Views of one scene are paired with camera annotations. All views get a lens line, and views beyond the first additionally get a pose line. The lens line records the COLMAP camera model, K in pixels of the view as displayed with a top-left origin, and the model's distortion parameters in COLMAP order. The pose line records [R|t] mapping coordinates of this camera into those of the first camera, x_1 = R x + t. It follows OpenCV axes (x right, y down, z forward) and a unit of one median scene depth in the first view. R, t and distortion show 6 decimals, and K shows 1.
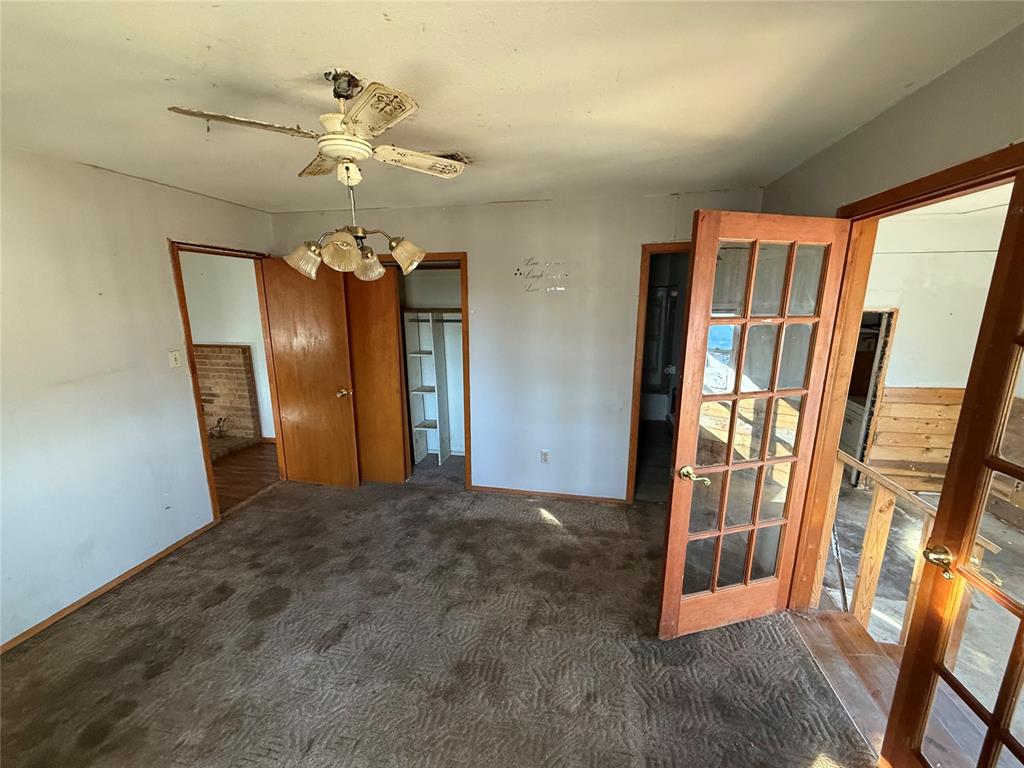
lens RADIAL K [[406.4, 0, 511.6], [0, 406.4, 384.2], [0, 0, 1]] dist [-0.001159, -0.000301]
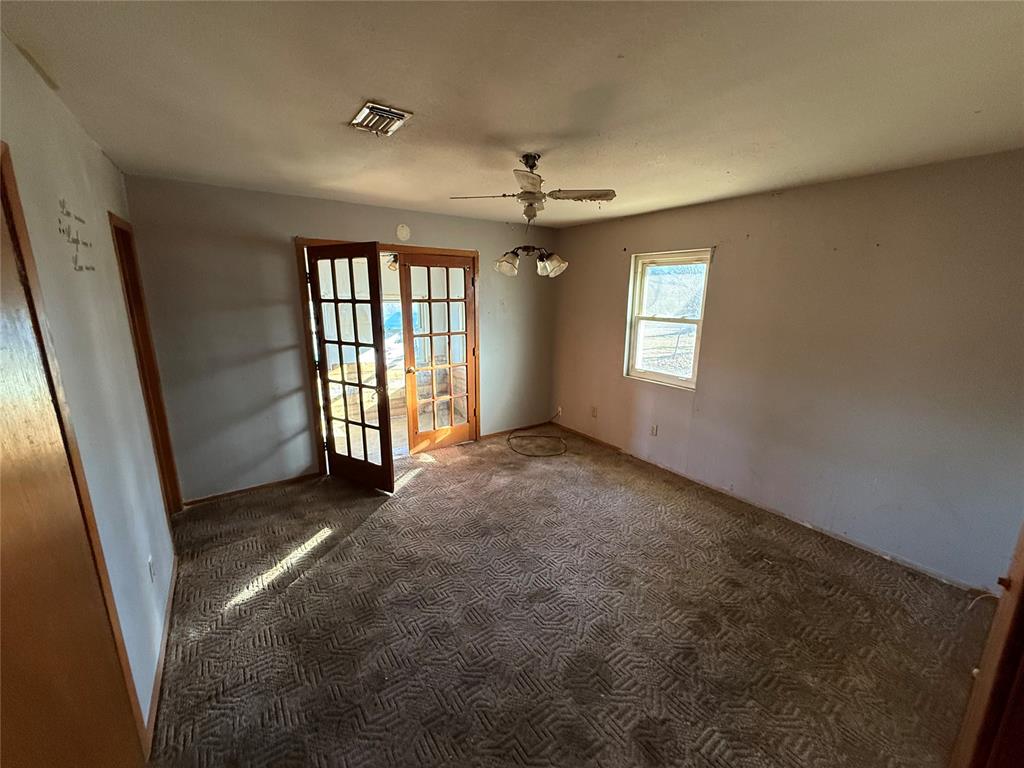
lens RADIAL K [[406.4, 0, 511.3], [0, 406.4, 383.4], [0, 0, 1]] dist [-0.001159, -0.000301]
pose [[-0.723298, -0.151210, 0.673777, -0.945825], [0.139167, 0.923790, 0.356714, -0.293407], [-0.676367, 0.351778, -0.647132, 1.429607]]
